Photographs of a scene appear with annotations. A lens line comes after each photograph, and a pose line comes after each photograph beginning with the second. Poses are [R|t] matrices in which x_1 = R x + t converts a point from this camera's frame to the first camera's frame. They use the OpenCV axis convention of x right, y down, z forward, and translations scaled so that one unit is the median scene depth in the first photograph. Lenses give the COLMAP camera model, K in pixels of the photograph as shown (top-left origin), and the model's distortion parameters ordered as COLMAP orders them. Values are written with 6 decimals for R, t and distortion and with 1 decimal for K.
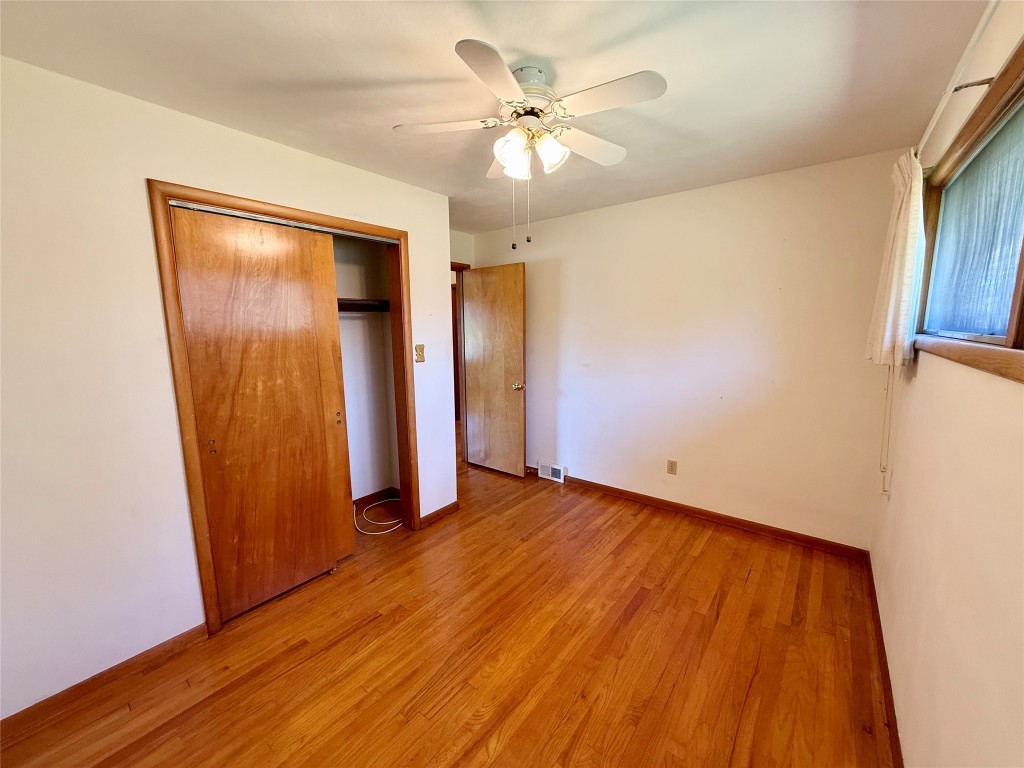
lens RADIAL K [[406.8, 0, 512.0], [0, 406.8, 384.0], [0, 0, 1]] dist [-0.000334, 0.000002]
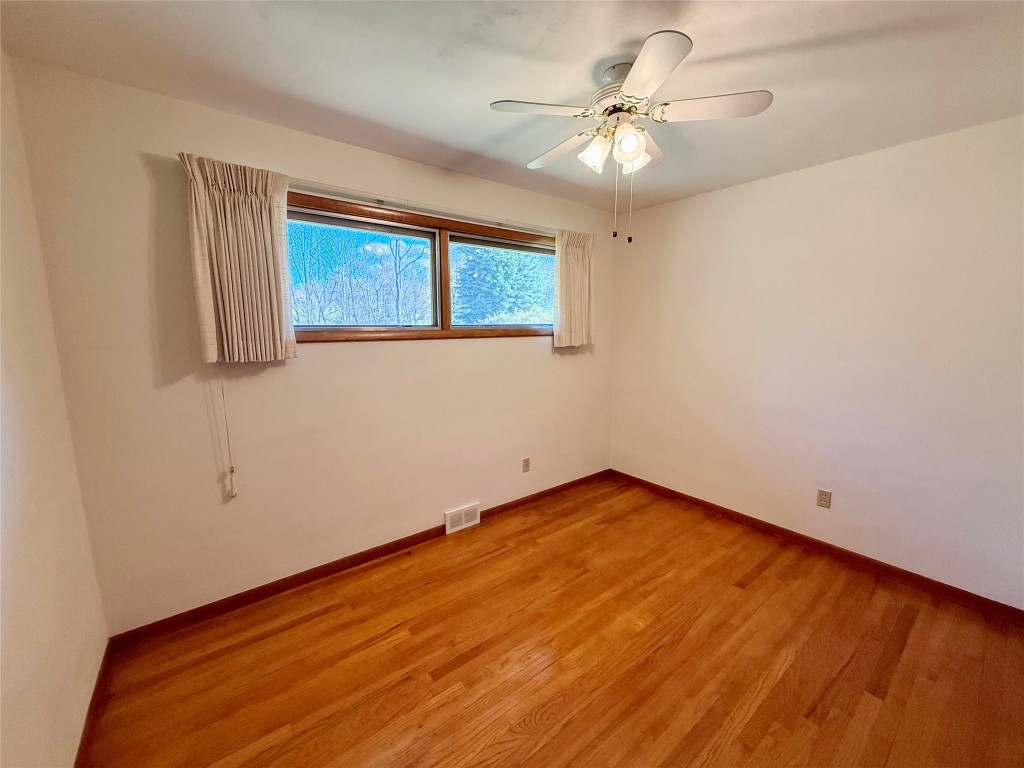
lens RADIAL K [[406.8, 0, 512.0], [0, 406.8, 384.0], [0, 0, 1]] dist [-0.000334, 0.000002]
pose [[-0.969709, -0.024622, 0.243021, 0.025925], [0.046257, 0.958394, 0.281676, -0.236545], [-0.239845, 0.284385, -0.928224, 1.703127]]
